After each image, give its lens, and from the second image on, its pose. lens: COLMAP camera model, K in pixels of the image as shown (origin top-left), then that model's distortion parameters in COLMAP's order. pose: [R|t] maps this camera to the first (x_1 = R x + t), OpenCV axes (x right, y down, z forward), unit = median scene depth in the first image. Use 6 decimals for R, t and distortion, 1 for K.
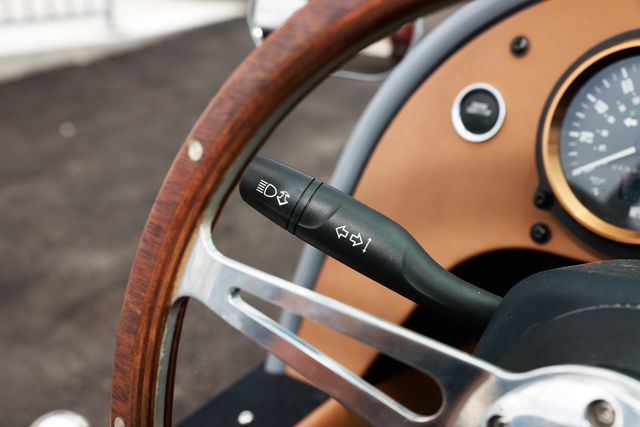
lens RADIAL K [[877.6, 0, 320.1], [0, 877.6, 209.2], [0, 0, 1]] dist [-0.018068, 0.000000]
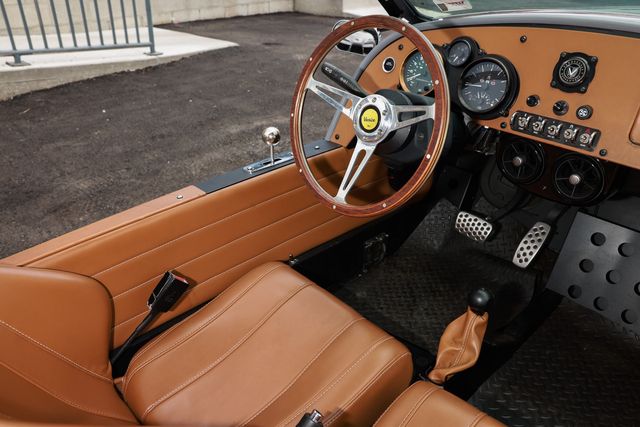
lens RADIAL K [[497.4, 0, 321.7], [0, 497.4, 212.9], [0, 0, 1]] dist [-0.105065, 0.080233]
pose [[0.987967, 0.109581, -0.109144, 0.220572], [-0.096373, 0.988120, 0.119709, 0.320107], [0.120965, -0.107750, 0.986791, -1.283742]]
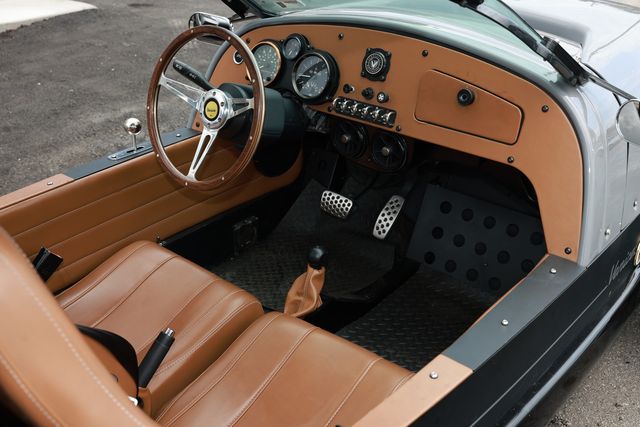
lens RADIAL K [[701.1, 0, 318.1], [0, 701.1, 213.6], [0, 0, 1]] dist [0.009633, 0.000000]
pose [[0.998542, 0.053031, 0.010118, 0.620757], [-0.053738, 0.994308, 0.092004, 0.327561], [-0.005181, -0.092414, 0.995707, -2.574557]]
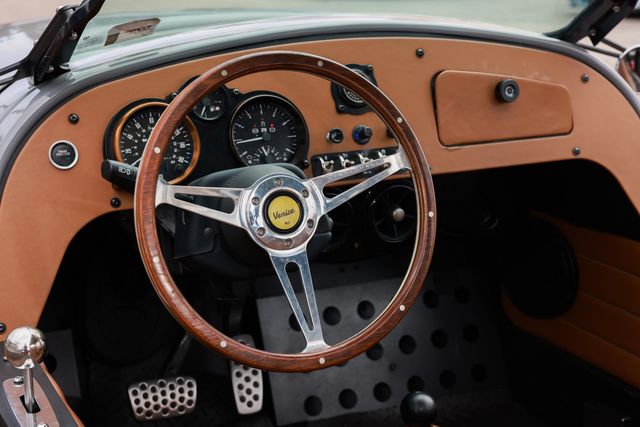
lens RADIAL K [[1125.5, 0, 323.4], [0, 1125.5, 217.4], [0, 0, 1]] dist [0.079222, 0.000000]
pose [[0.437593, -0.197241, 0.877273, -2.035445], [0.325363, 0.944266, 0.050009, 0.094325], [-0.838243, 0.263549, 0.477380, -0.737698]]
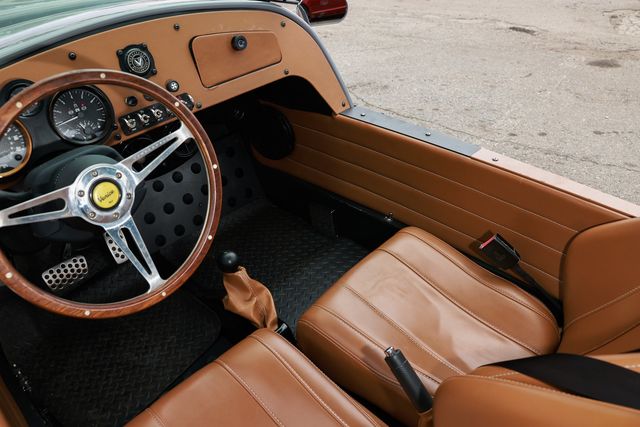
lens RADIAL K [[497.4, 0, 320.5], [0, 497.4, 212.0], [0, 0, 1]] dist [-0.105065, 0.080233]
pose [[0.083158, -0.530665, 0.843493, -1.033787], [0.423468, 0.785019, 0.452129, -0.163545], [-0.902086, 0.319594, 0.290000, -0.426464]]
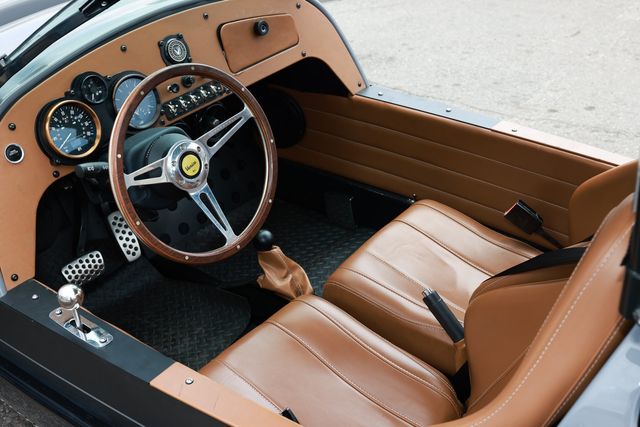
lens RADIAL K [[786.2, 0, 318.8], [0, 786.2, 225.8], [0, 0, 1]] dist [0.000555, 0.000000]
pose [[0.020716, -0.502910, 0.864091, -2.391553], [0.443146, 0.779358, 0.442970, -0.698679], [-0.896210, 0.373741, 0.239008, -0.461248]]
